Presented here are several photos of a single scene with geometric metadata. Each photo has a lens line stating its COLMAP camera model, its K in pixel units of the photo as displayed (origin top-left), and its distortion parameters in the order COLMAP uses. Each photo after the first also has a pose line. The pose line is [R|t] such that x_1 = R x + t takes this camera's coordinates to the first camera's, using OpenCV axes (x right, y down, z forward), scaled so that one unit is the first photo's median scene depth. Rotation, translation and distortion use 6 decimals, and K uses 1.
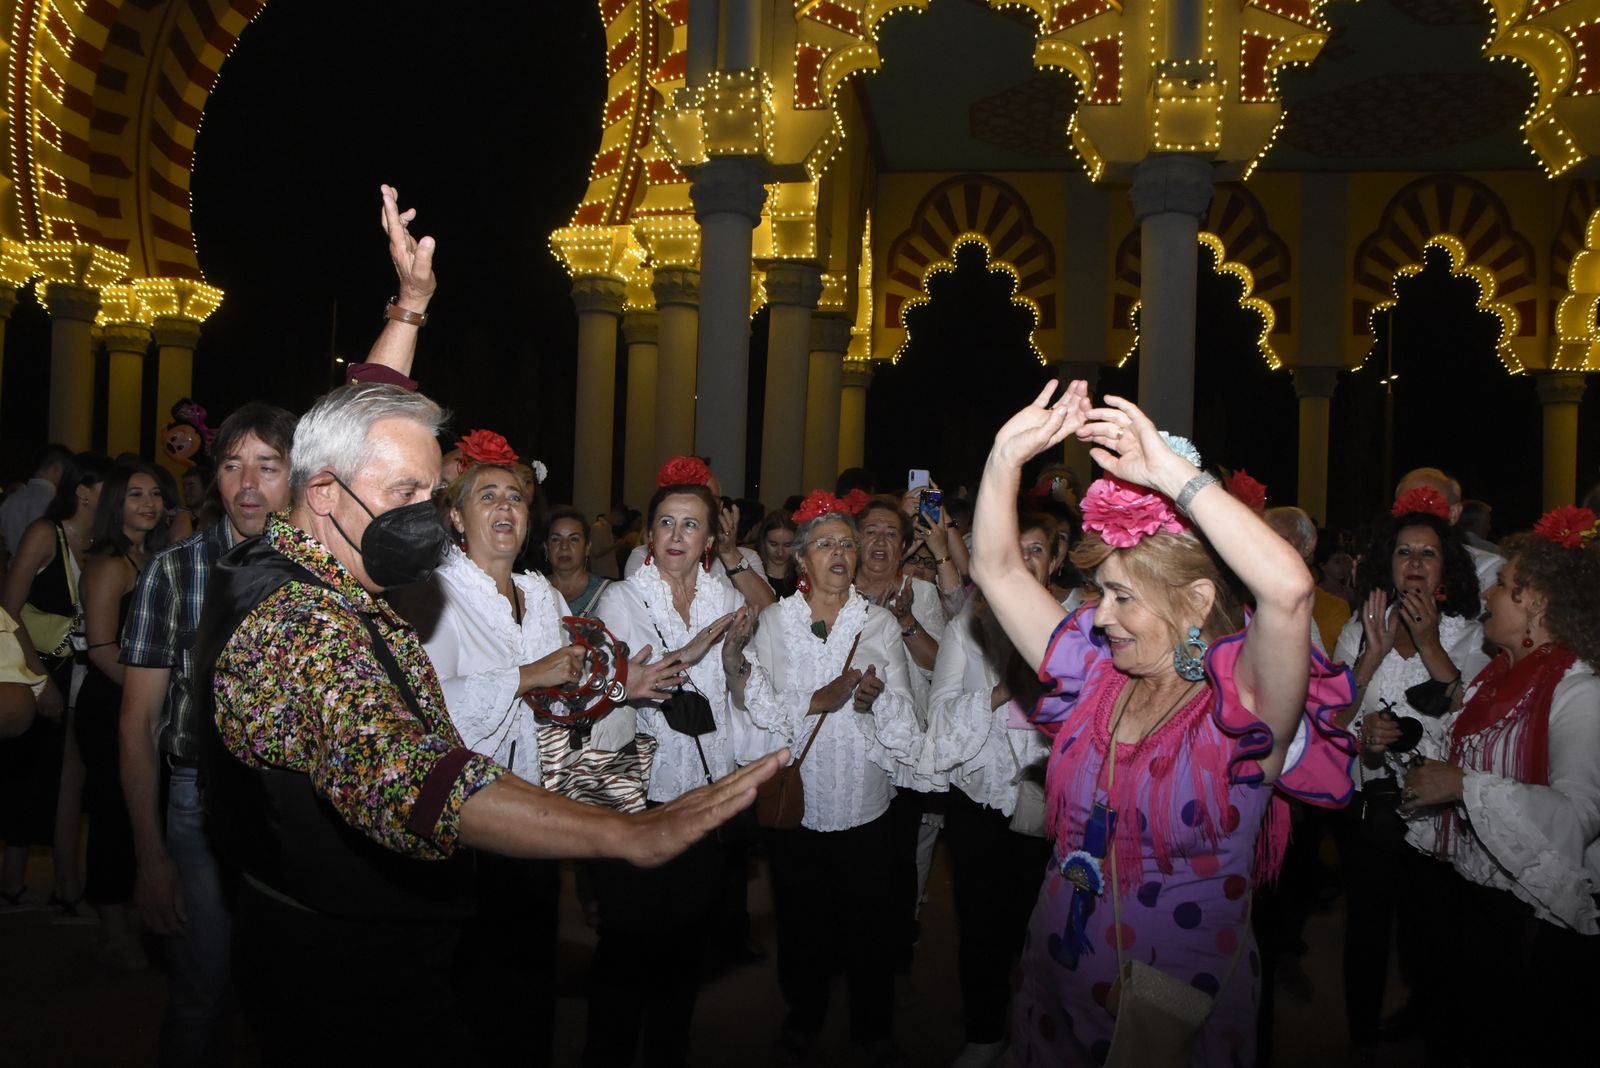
lens RADIAL K [[1184.9, 0, 790.0], [0, 1184.9, 571.5], [0, 0, 1]] dist [-0.136892, 0.119526]
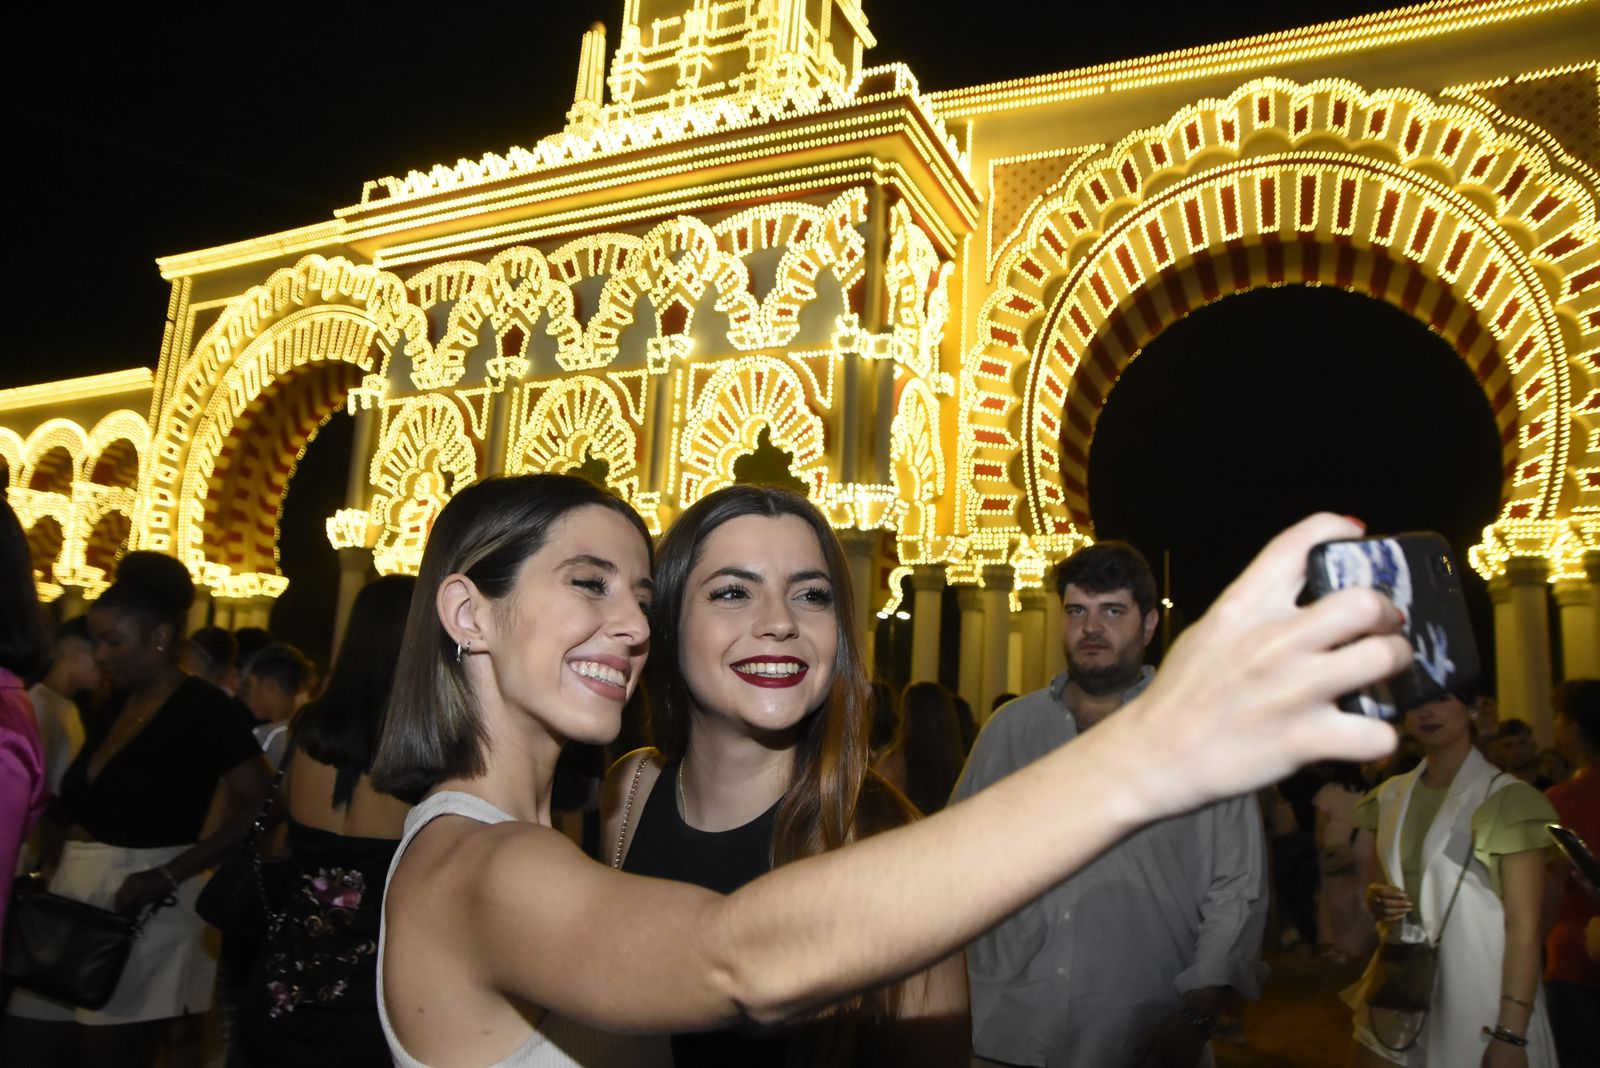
lens RADIAL K [[1184.9, 0, 790.0], [0, 1184.9, 571.5], [0, 0, 1]] dist [-0.136892, 0.119526]
pose [[0.957704, -0.025288, -0.286642, 1.071190], [-0.026258, 0.984295, -0.174568, 0.068393], [0.286555, 0.174711, 0.941999, -0.708287]]
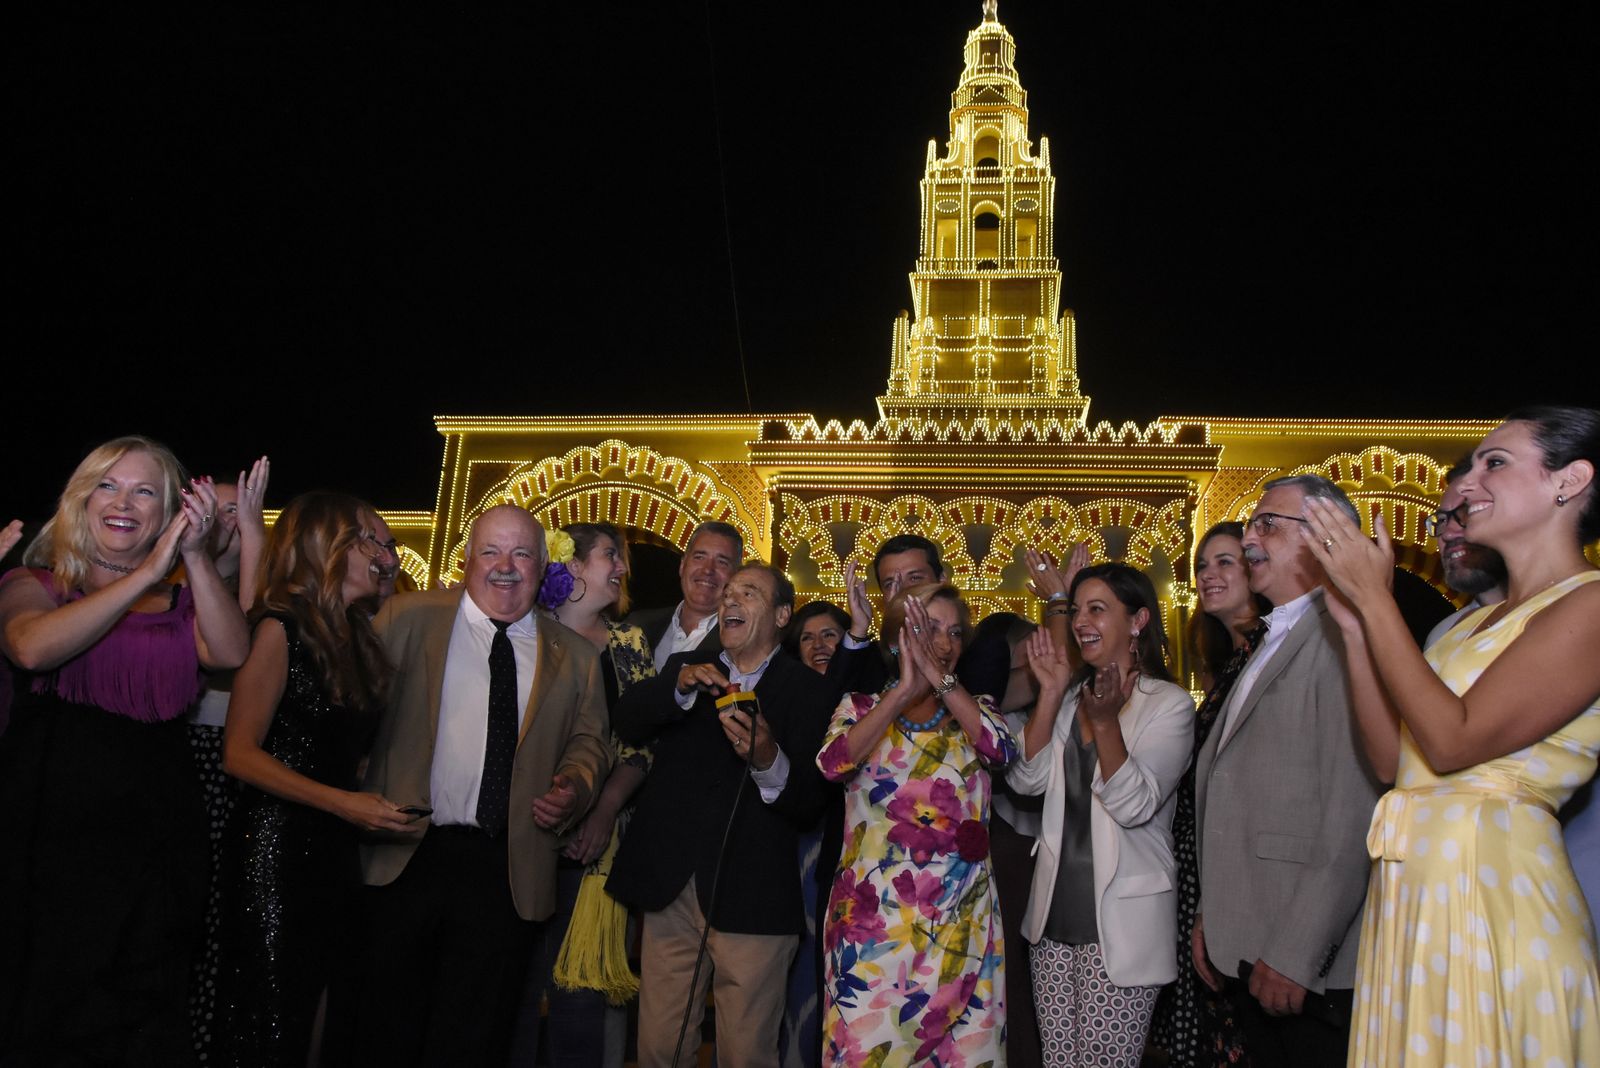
lens RADIAL K [[1201.0, 0, 794.8], [0, 1201.0, 574.0], [0, 0, 1]] dist [-0.132987, 0.126292]
pose [[0.999681, 0.024478, -0.006293, 0.027700], [-0.025270, 0.972419, -0.231868, 0.051509], [0.000444, 0.231953, 0.972727, -1.622386]]
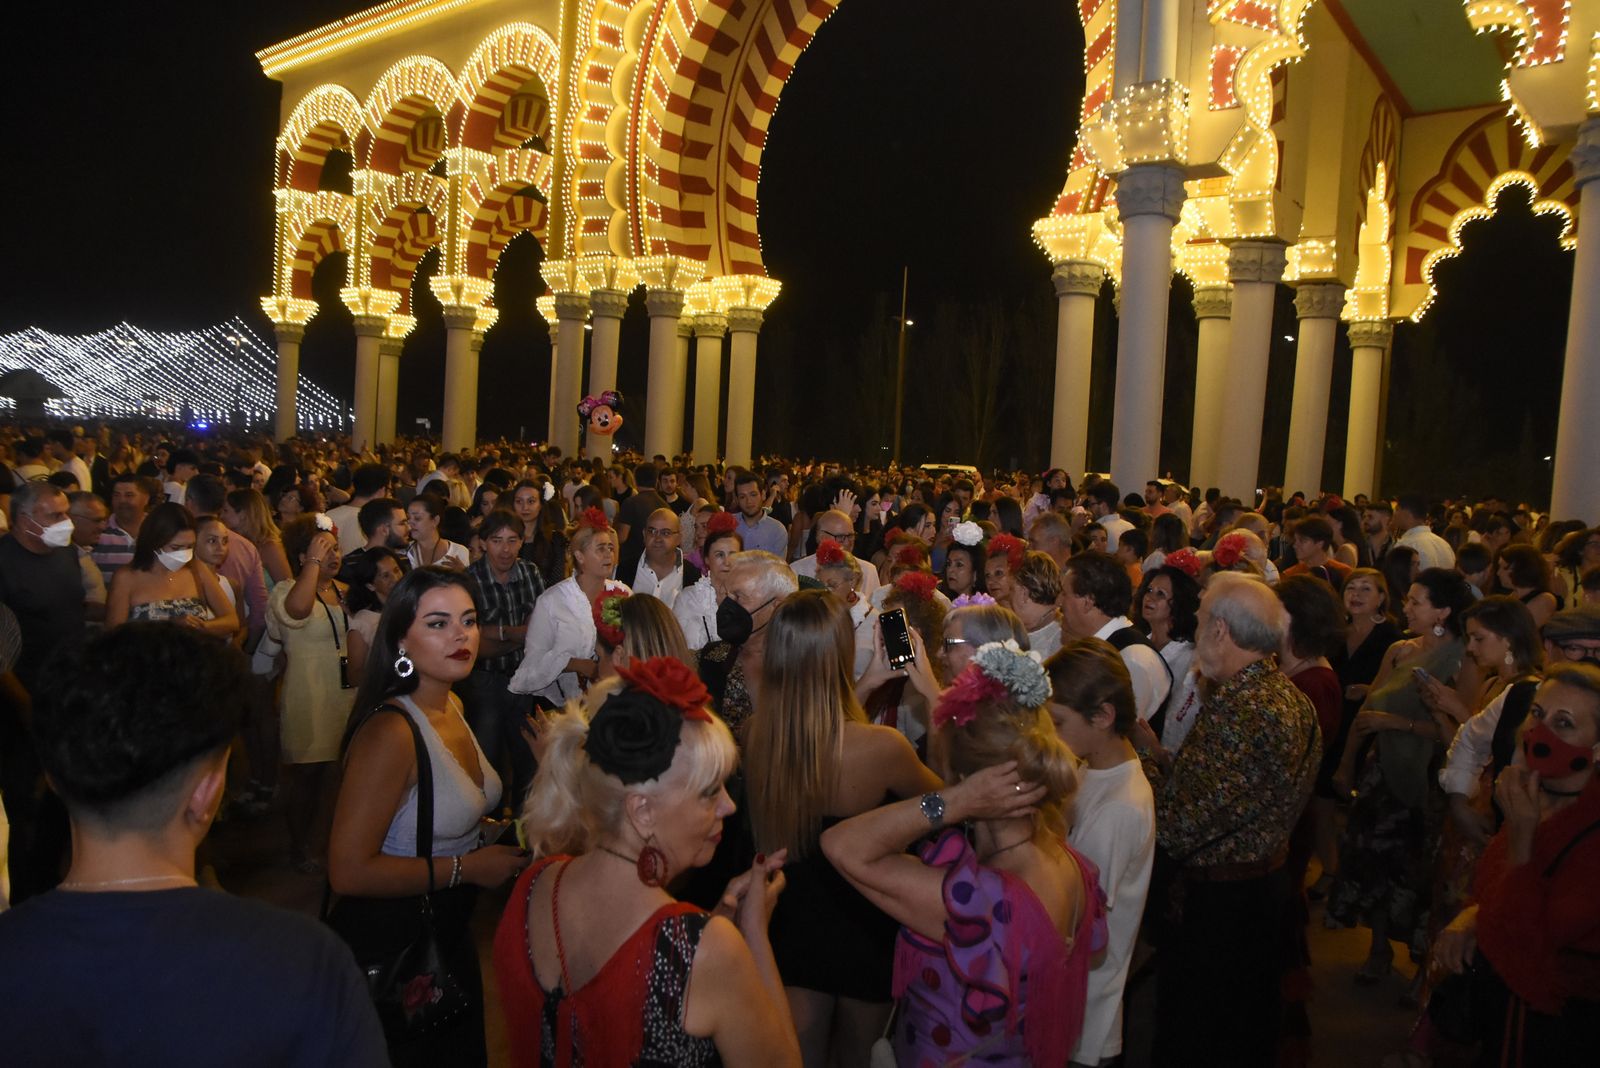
lens RADIAL K [[1184.9, 0, 790.0], [0, 1184.9, 571.5], [0, 0, 1]] dist [-0.136892, 0.119526]
pose [[0.878113, 0.048012, -0.476039, 0.131845], [-0.024734, 0.998177, 0.055048, -0.018241], [0.477814, -0.036564, 0.877700, -0.084275]]
